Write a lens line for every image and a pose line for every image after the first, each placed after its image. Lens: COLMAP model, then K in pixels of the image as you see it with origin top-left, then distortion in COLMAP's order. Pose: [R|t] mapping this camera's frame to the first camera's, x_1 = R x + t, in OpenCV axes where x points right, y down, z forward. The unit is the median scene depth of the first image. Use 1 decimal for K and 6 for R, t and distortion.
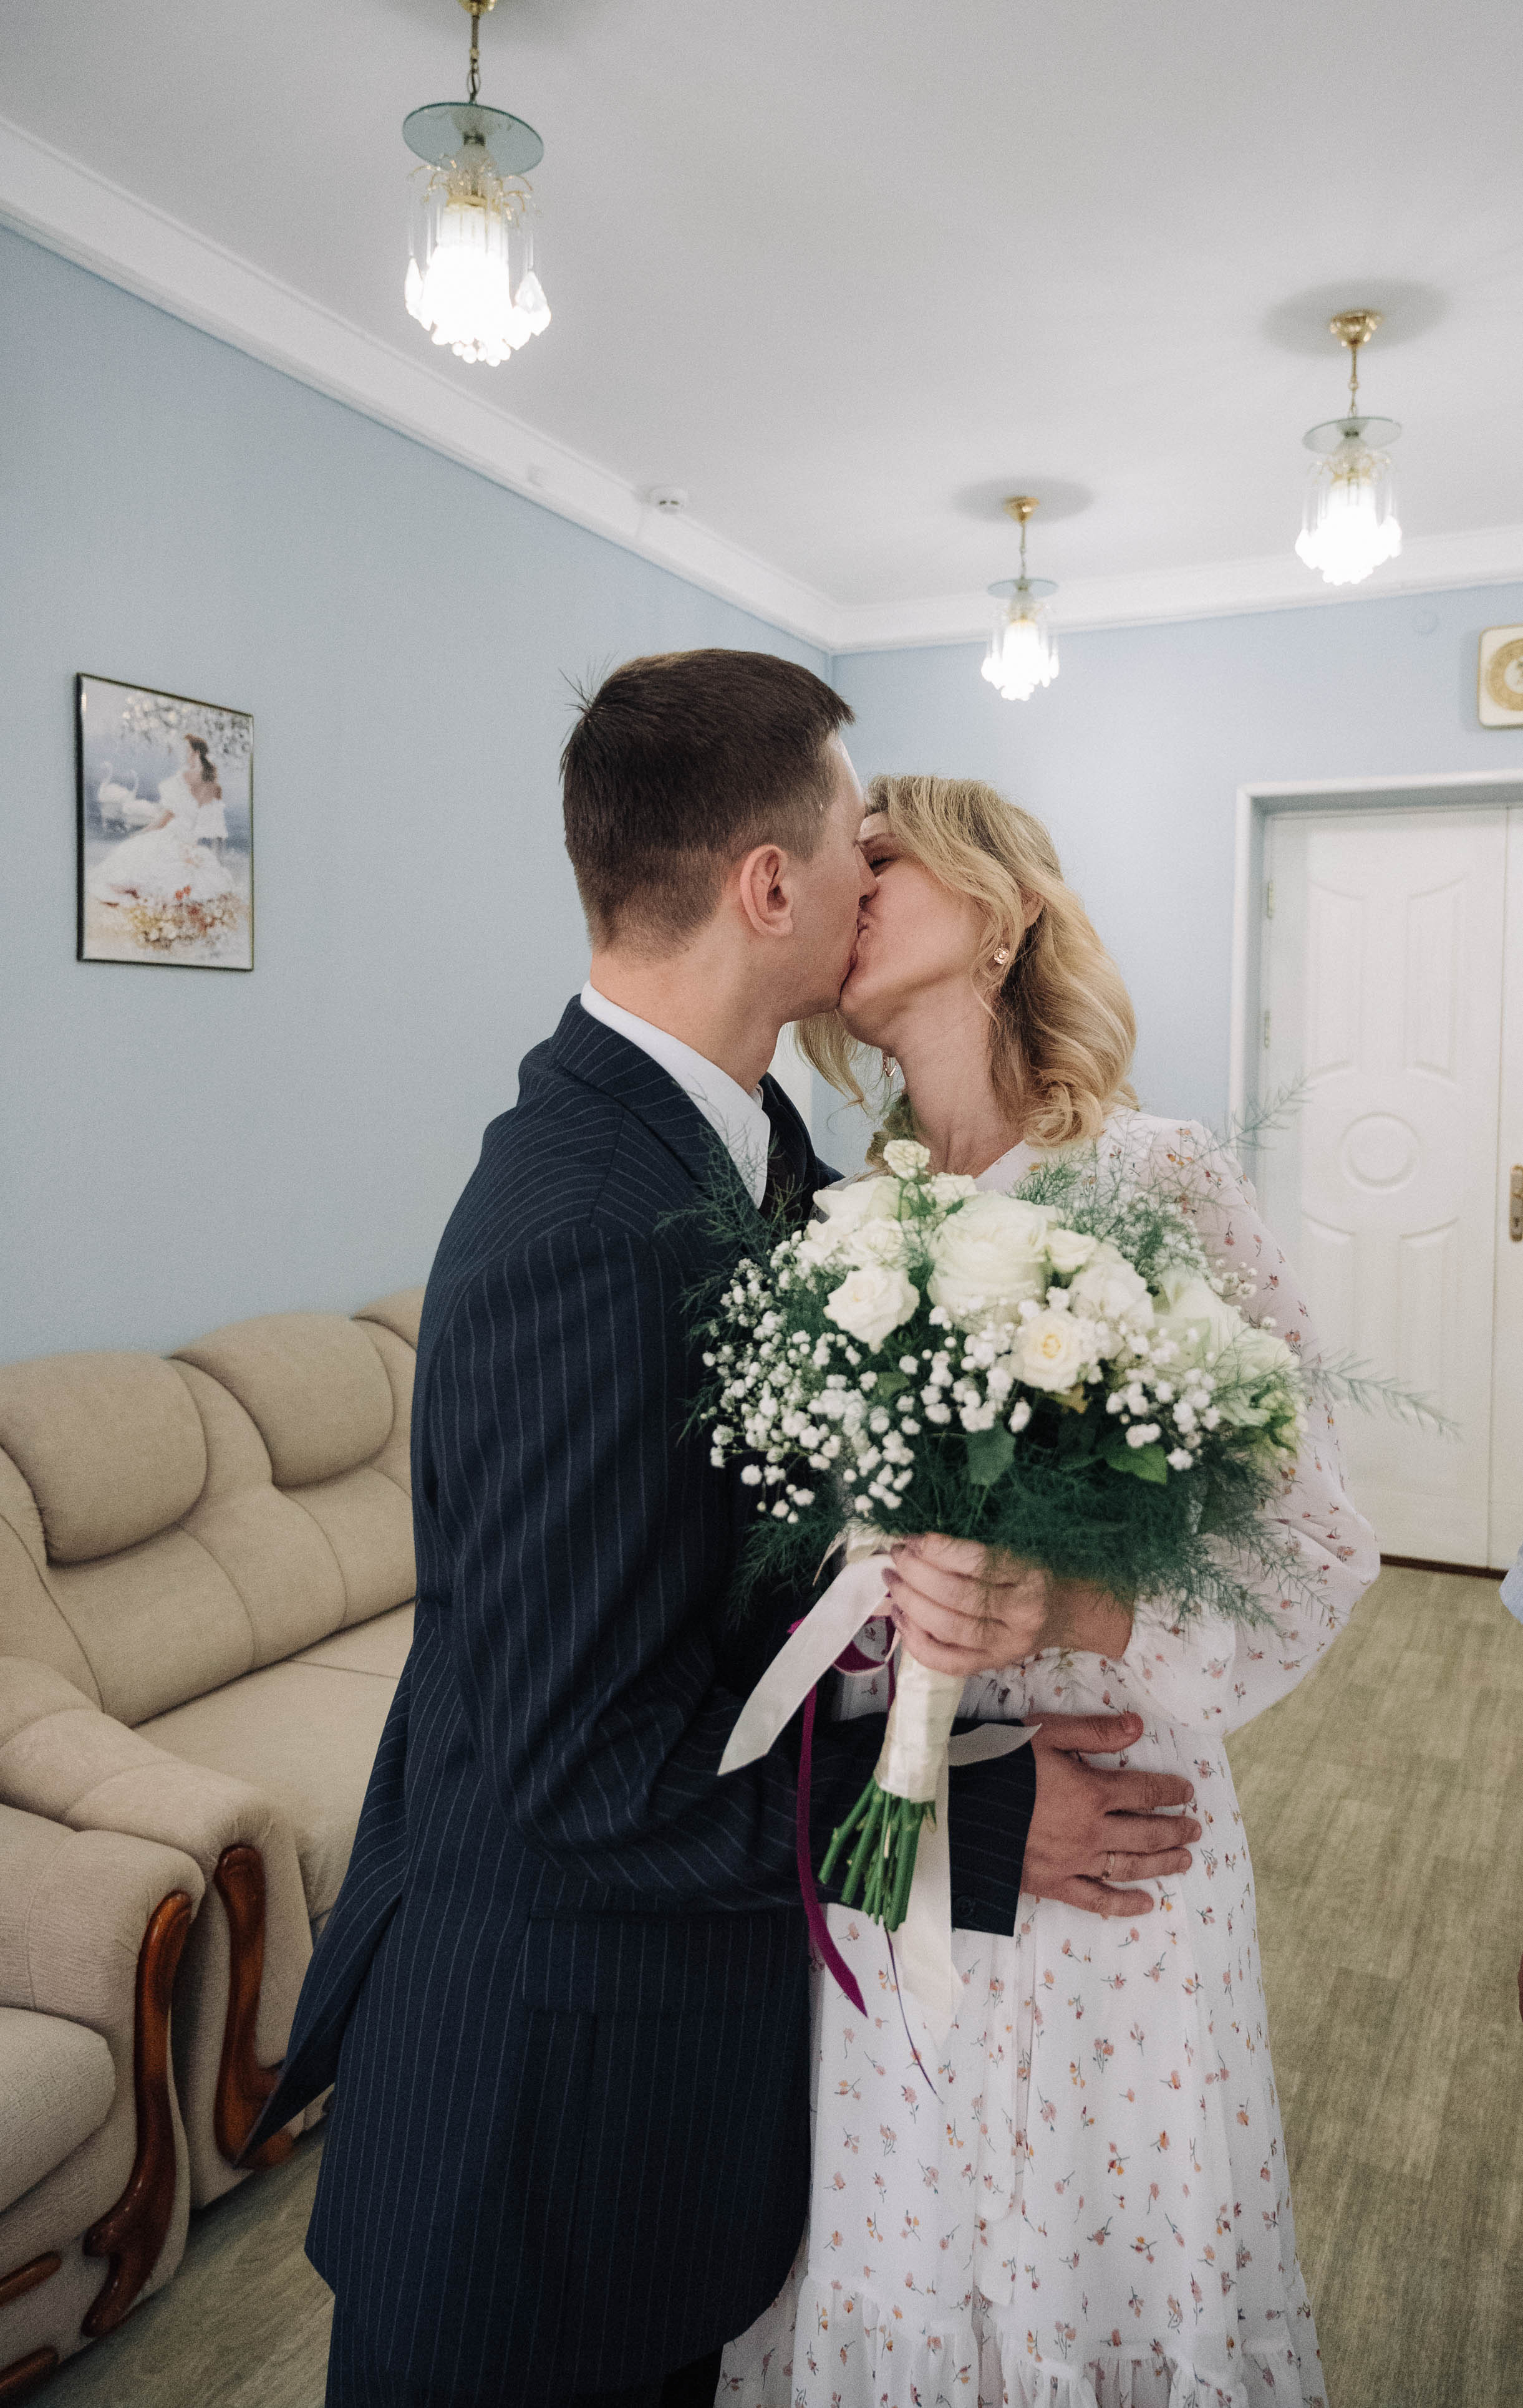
lens RADIAL K [[1912.6, 0, 753.7], [0, 1912.6, 1146.4], [0, 0, 1]] dist [0.028833, 0.006143]
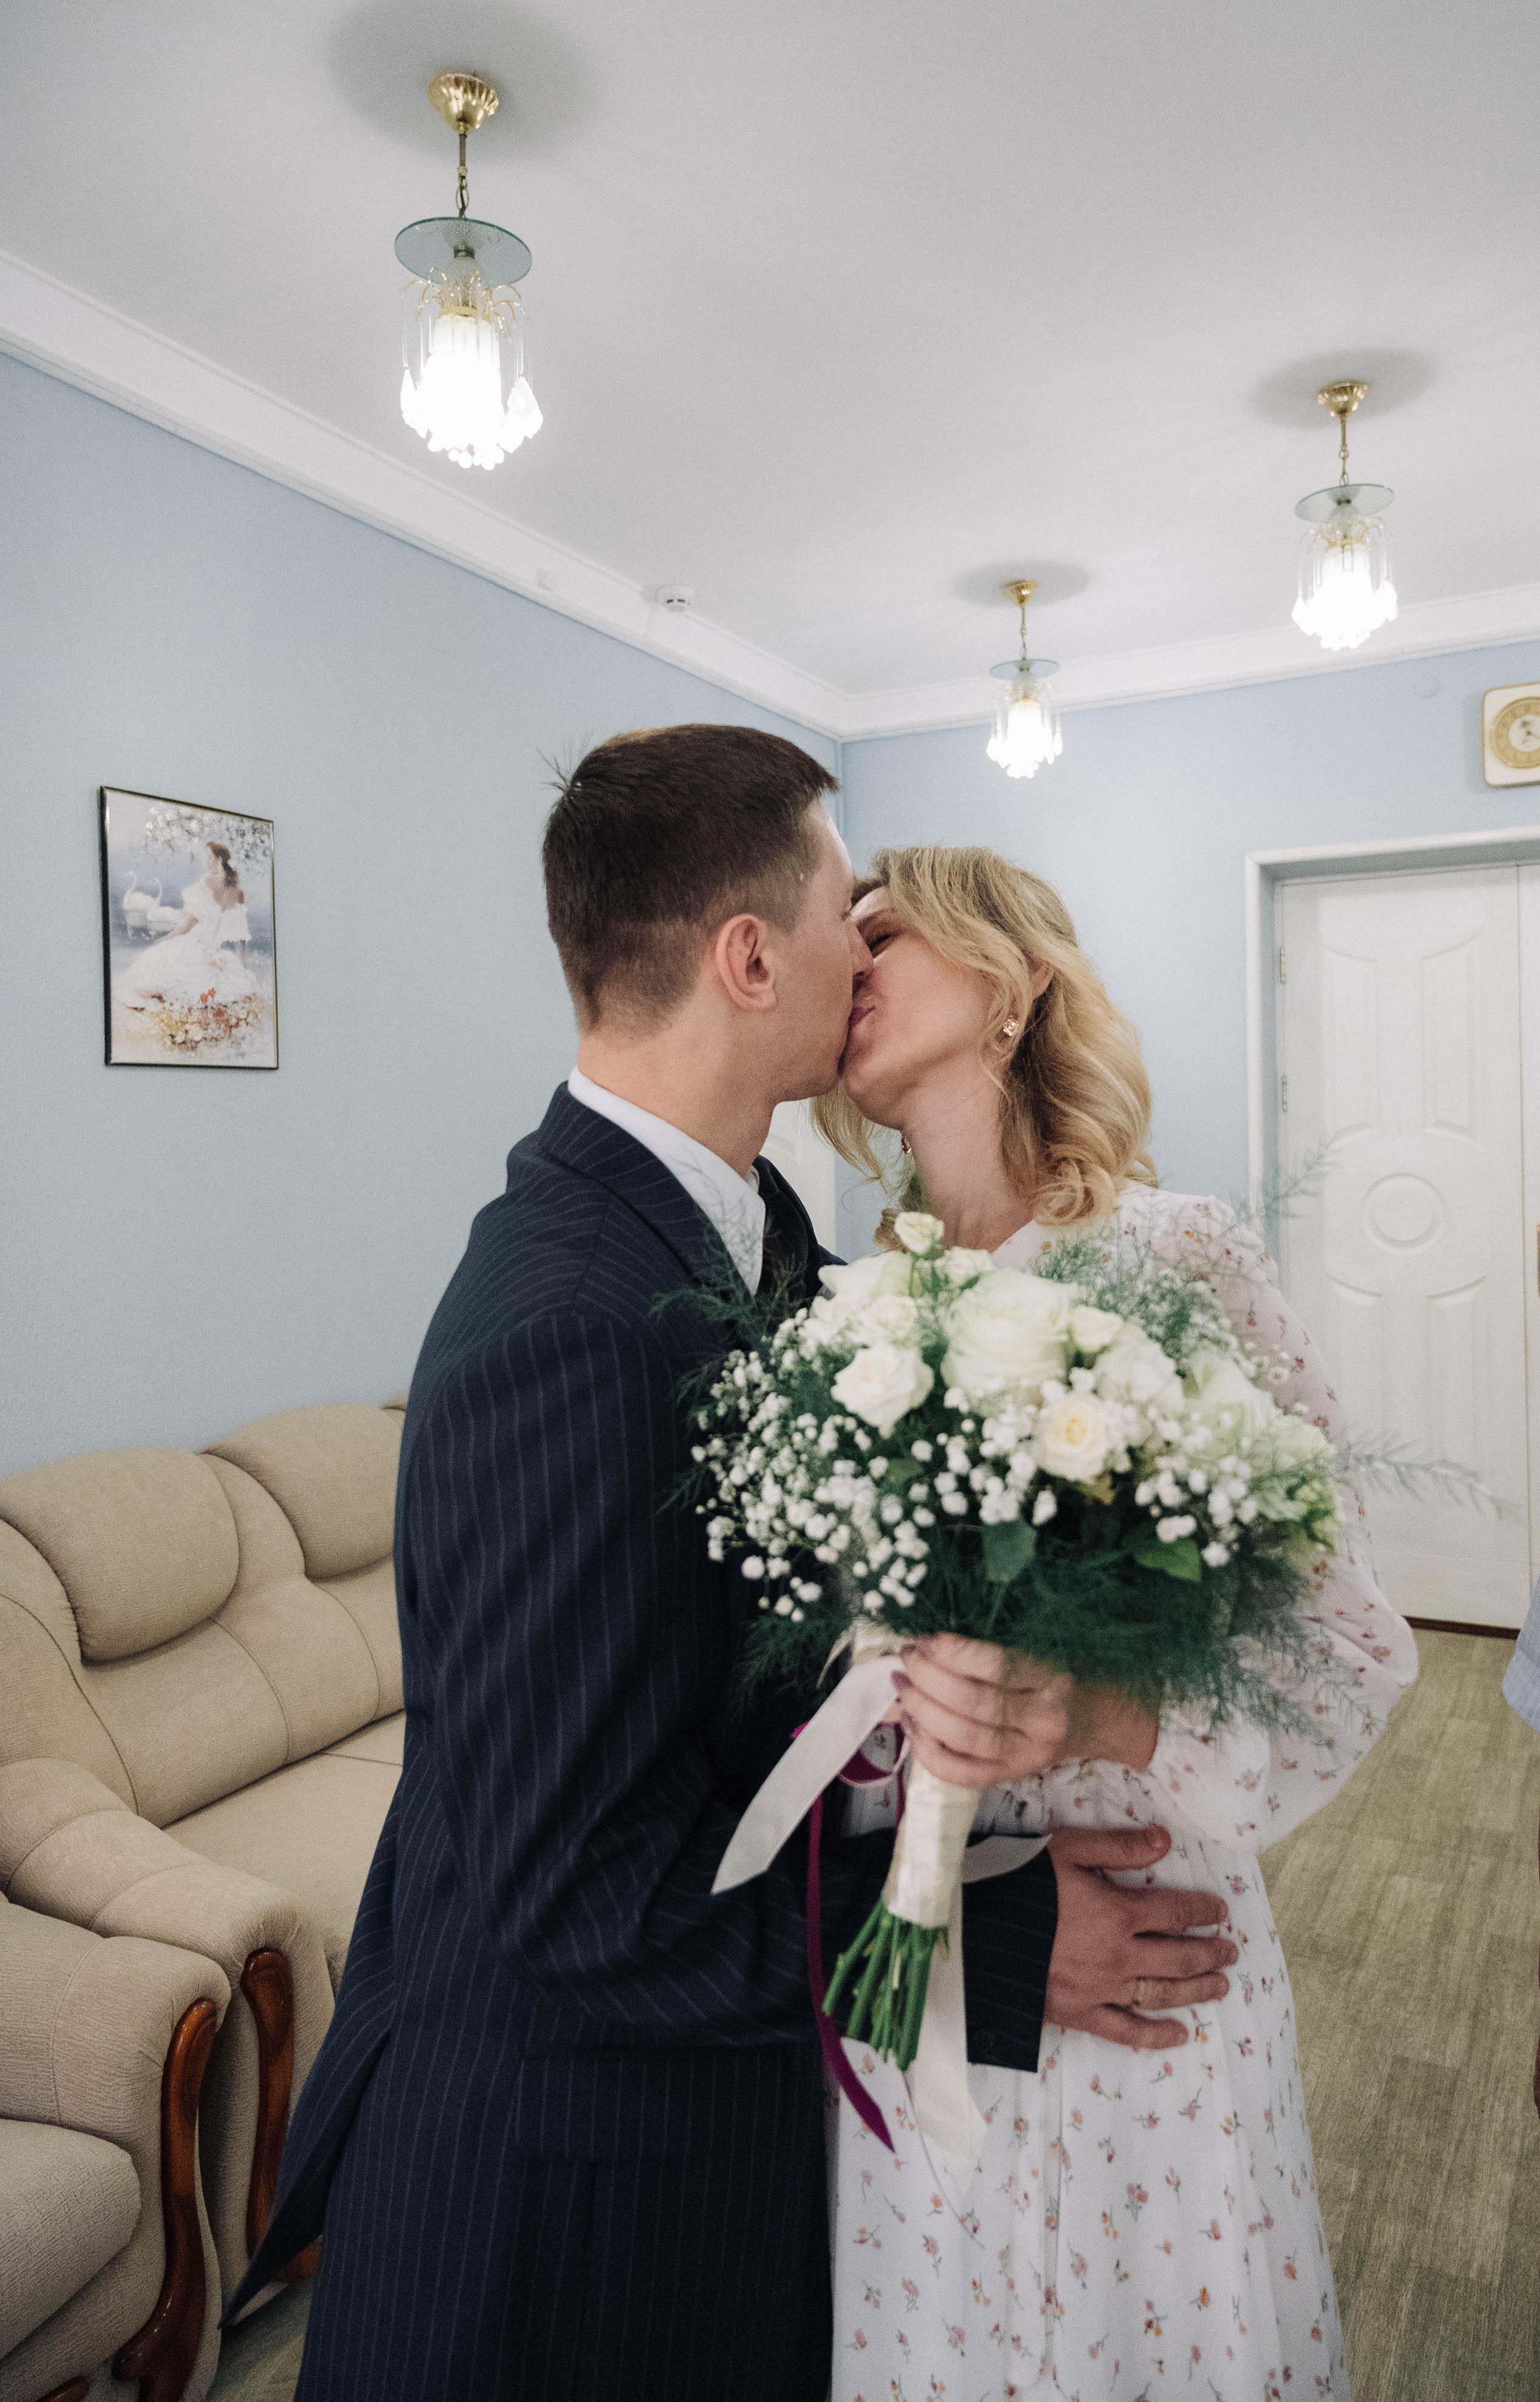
lens RADIAL K [[1647.3, 0, 804.4], [0, 1647.3, 1166.6], [0, 0, 1]] dist [-0.013180, 0.046238]
pose [[0.998962, -0.029802, -0.034451, 0.050974], [0.028585, 0.998968, -0.035300, -0.001364], [0.035467, 0.034278, 0.998783, 0.149124]]
